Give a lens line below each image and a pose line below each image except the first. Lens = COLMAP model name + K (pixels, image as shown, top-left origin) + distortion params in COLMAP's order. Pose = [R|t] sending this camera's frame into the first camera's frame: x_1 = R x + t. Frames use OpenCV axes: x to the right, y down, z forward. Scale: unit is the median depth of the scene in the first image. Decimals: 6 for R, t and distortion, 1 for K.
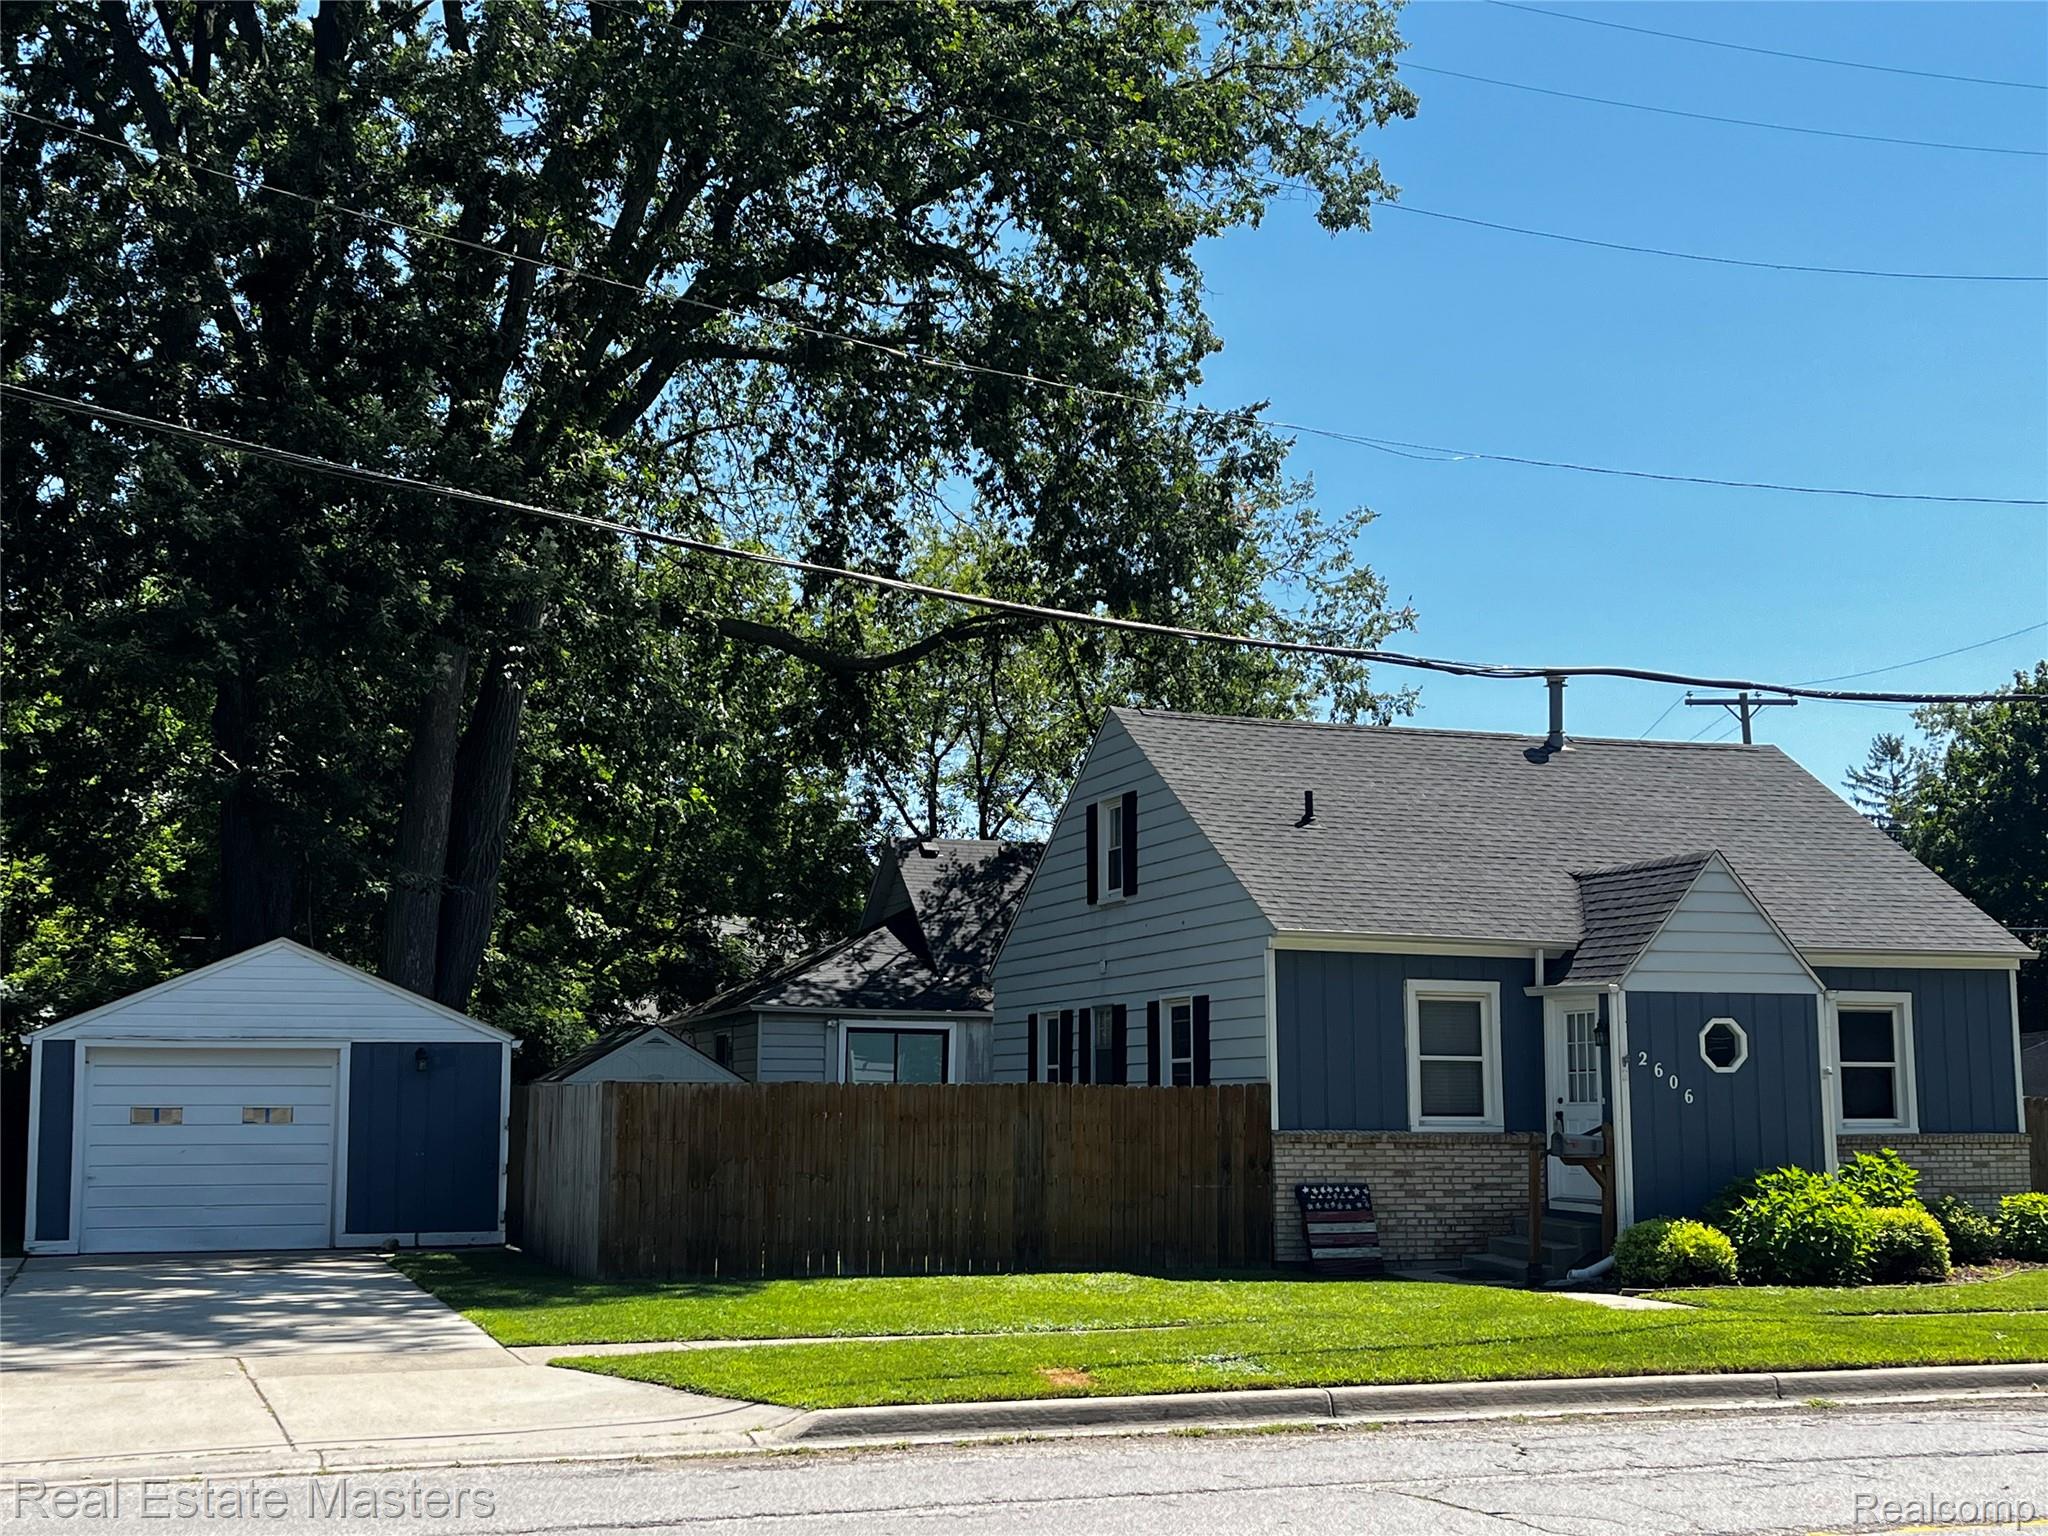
lens RADIAL K [[2496.5, 0, 1020.5], [0, 2496.5, 776.8], [0, 0, 1]] dist [0.038509, 0.000000]
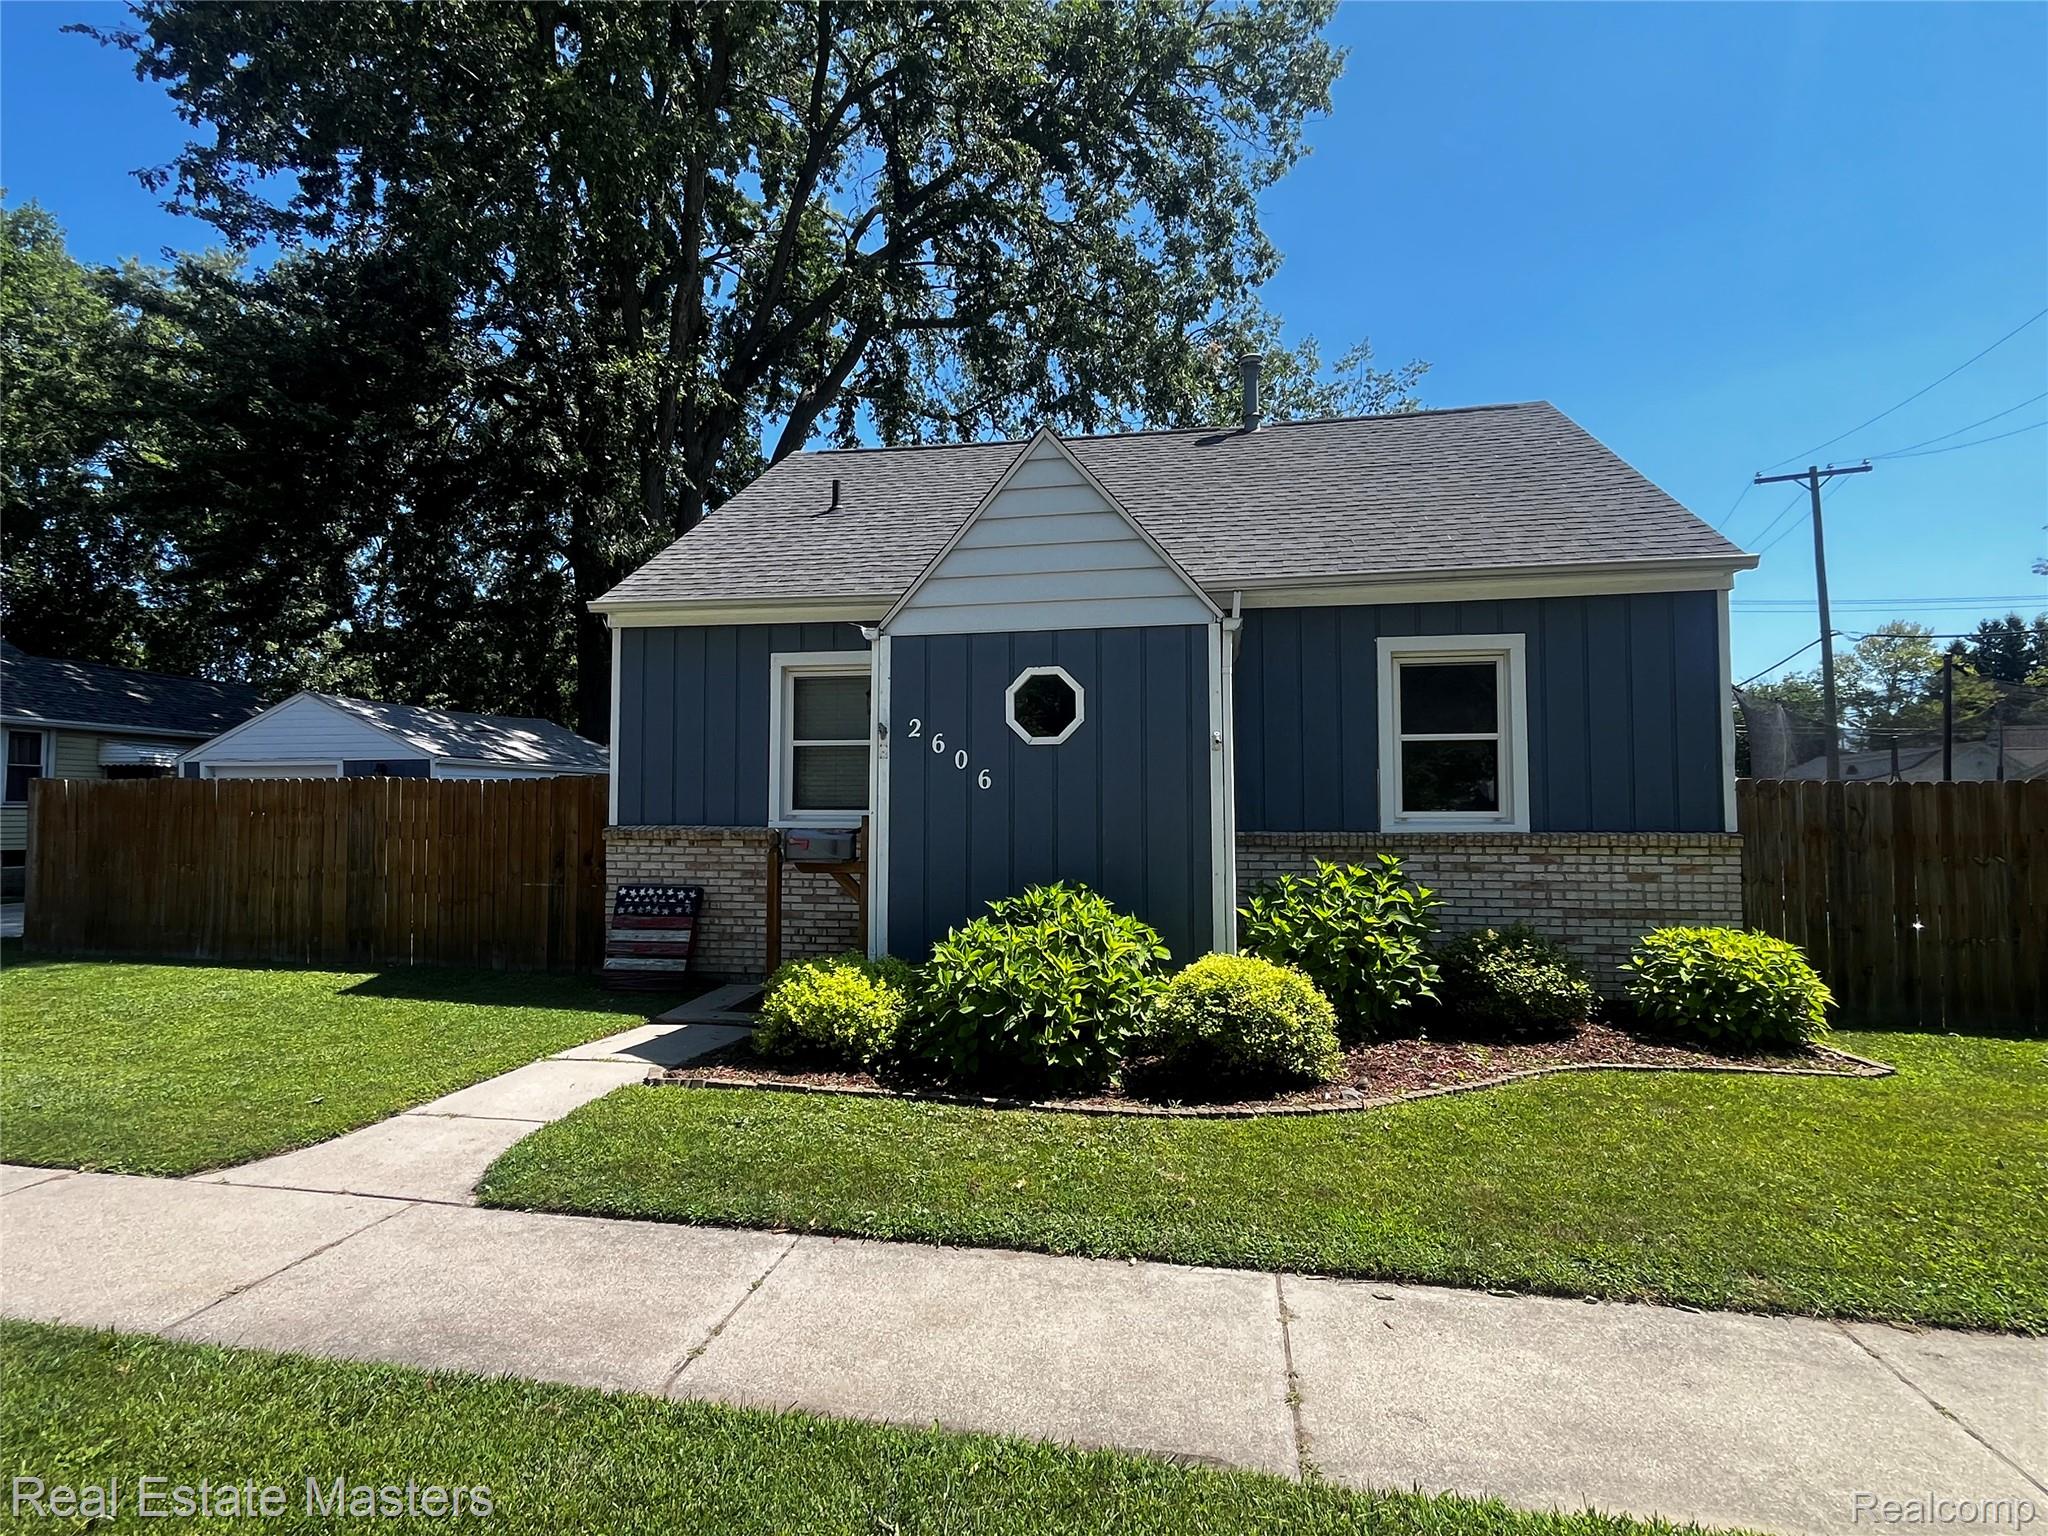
lens RADIAL K [[1024.4, 0, 1026.3], [0, 1024.4, 762.0], [0, 0, 1]] dist [0.000012, -0.000626]
pose [[0.862506, -0.025512, -0.505404, 0.405633], [0.066581, 0.995767, 0.063360, 0.101088], [0.501648, -0.088299, 0.860554, 0.728313]]
